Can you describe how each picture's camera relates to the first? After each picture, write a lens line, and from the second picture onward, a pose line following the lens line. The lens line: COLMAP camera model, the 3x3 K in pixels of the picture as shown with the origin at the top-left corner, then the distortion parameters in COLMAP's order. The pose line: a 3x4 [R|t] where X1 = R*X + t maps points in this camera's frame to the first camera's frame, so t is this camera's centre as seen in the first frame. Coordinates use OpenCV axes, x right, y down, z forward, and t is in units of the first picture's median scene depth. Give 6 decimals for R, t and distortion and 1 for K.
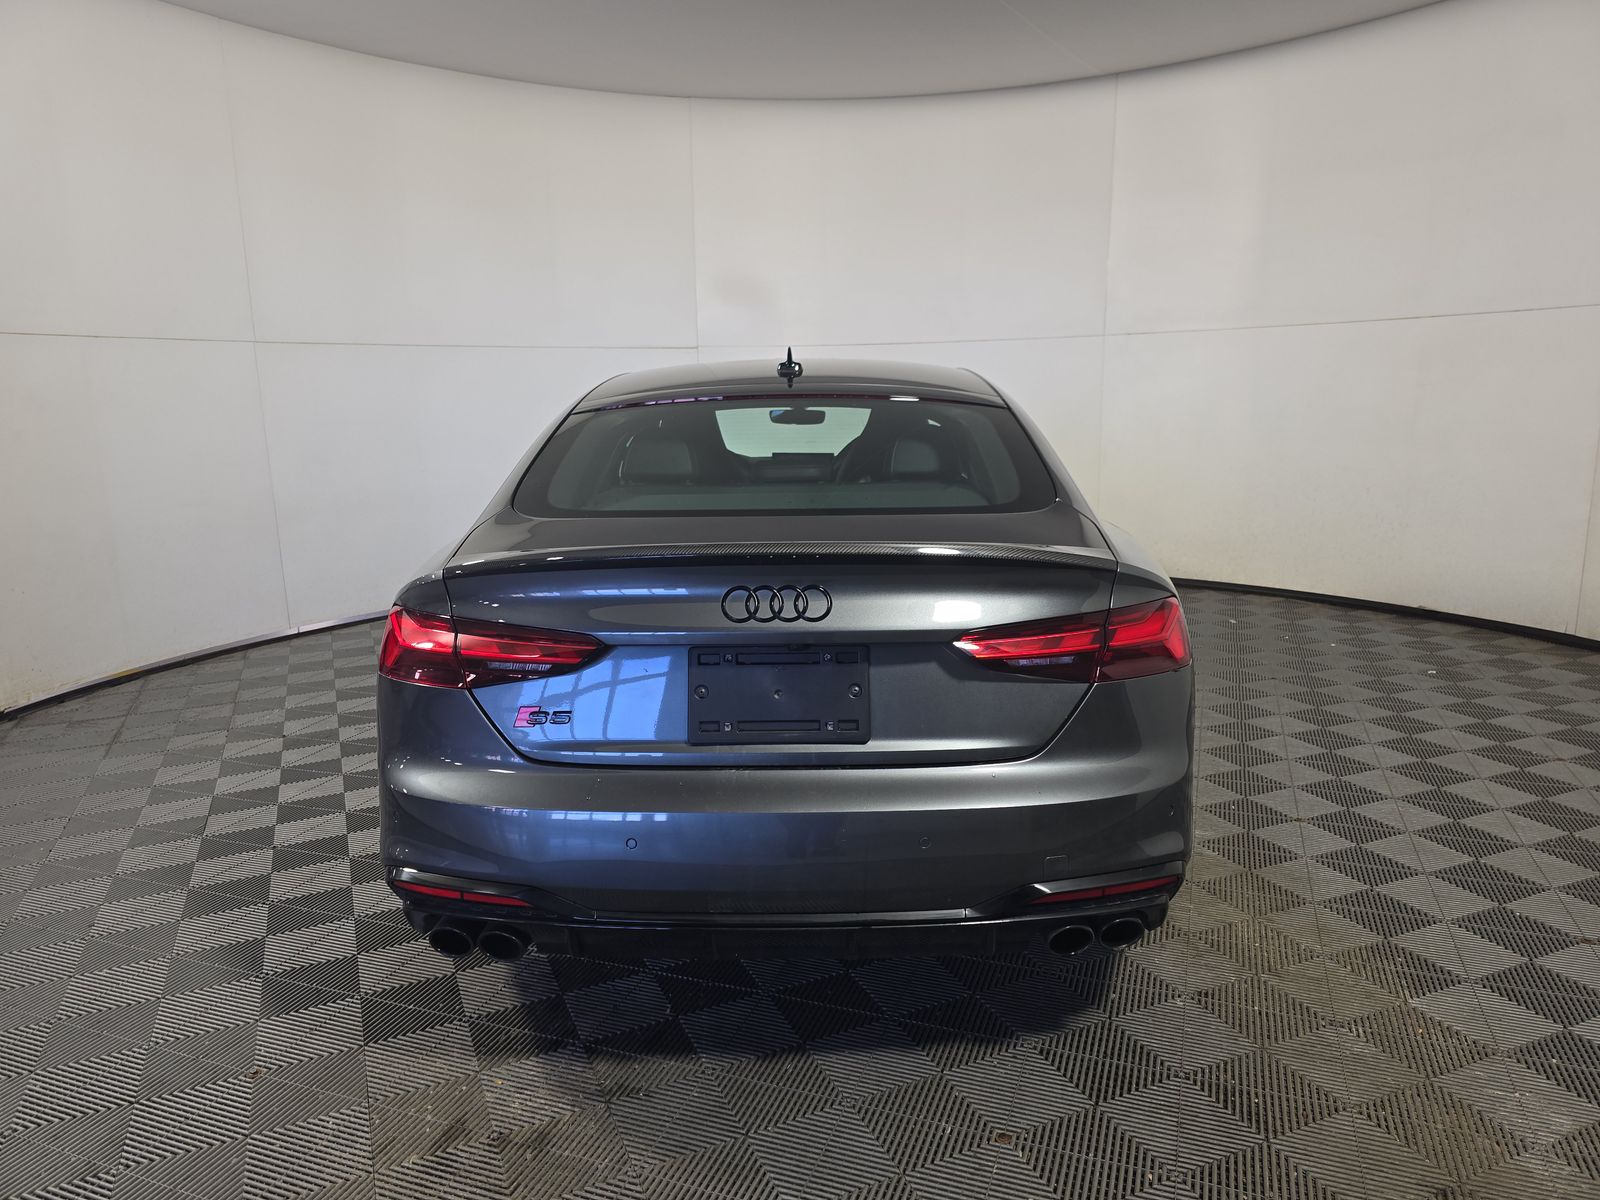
lens RADIAL K [[1077.3, 0, 800.0], [0, 1077.3, 600.0], [0, 0, 1]] dist [0.065420, -0.086611]
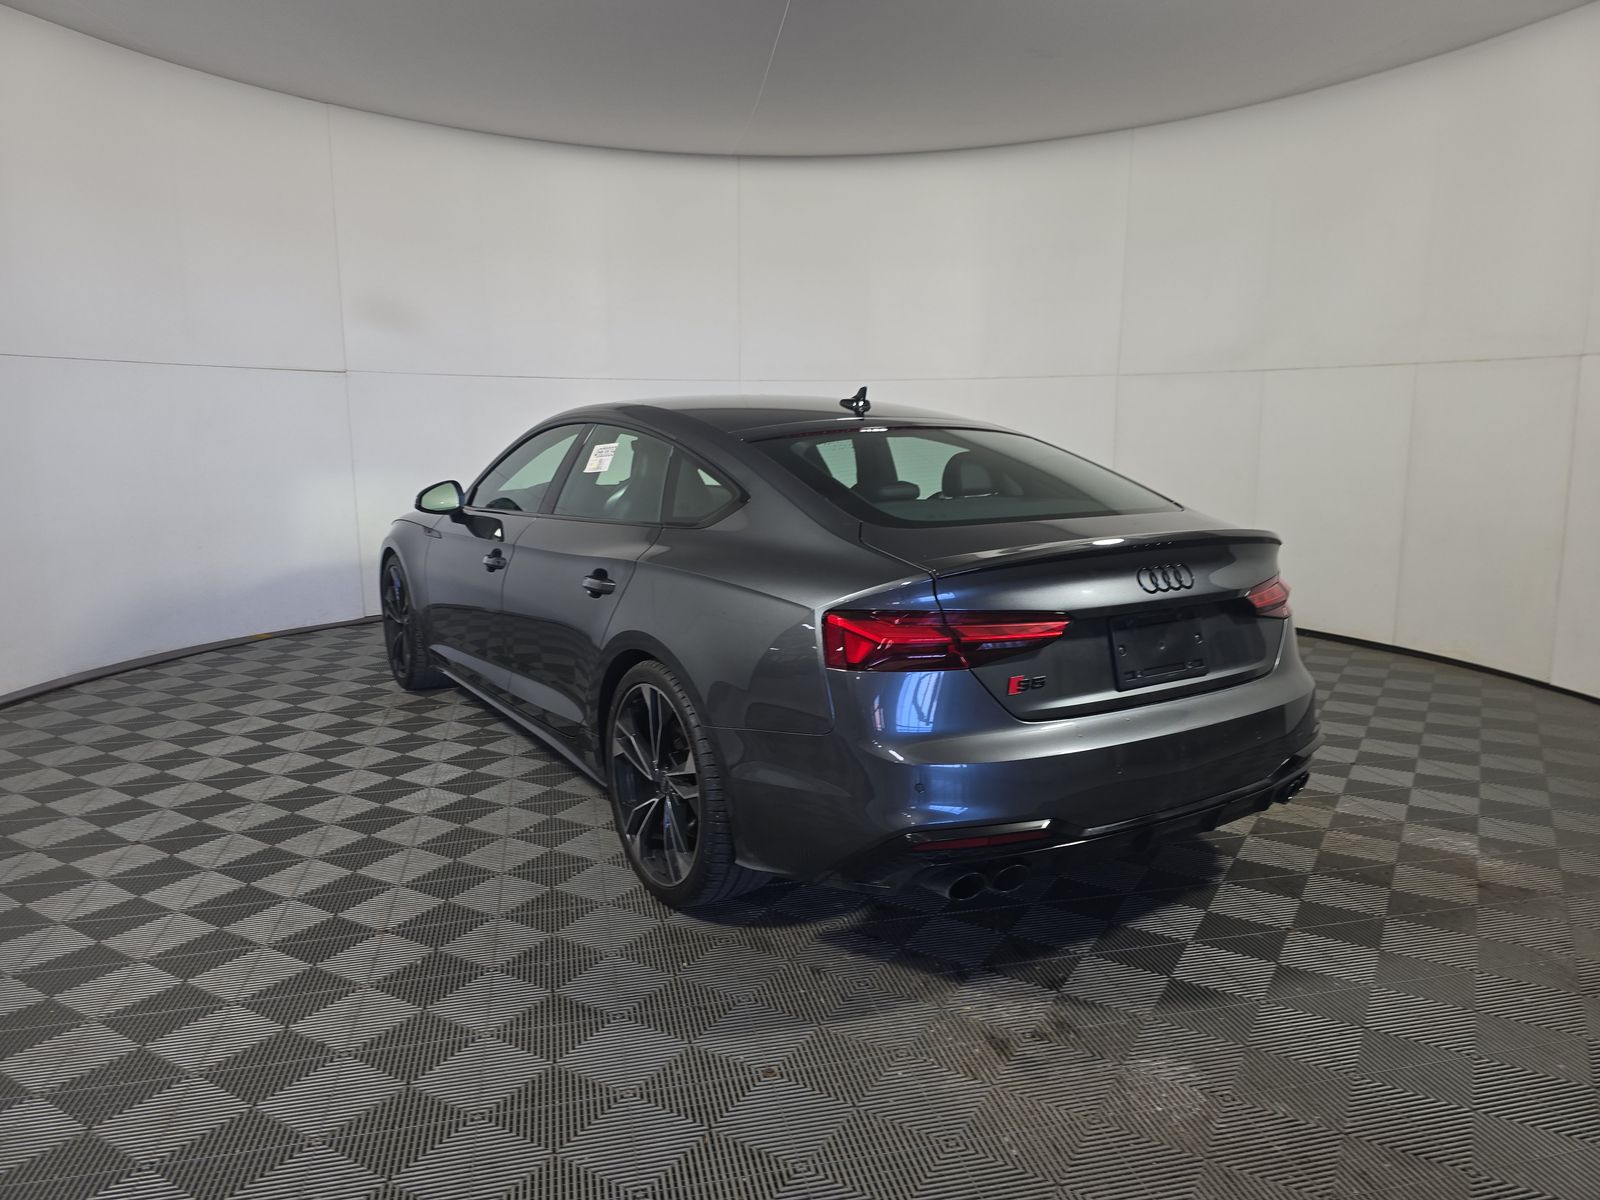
lens RADIAL K [[1077.3, 0, 800.0], [0, 1077.3, 600.0], [0, 0, 1]] dist [0.065420, -0.086611]
pose [[0.829576, -0.080552, 0.552554, -0.954466], [0.096552, 0.995328, 0.000141, -0.011241], [-0.549984, 0.053233, 0.833477, 0.092885]]
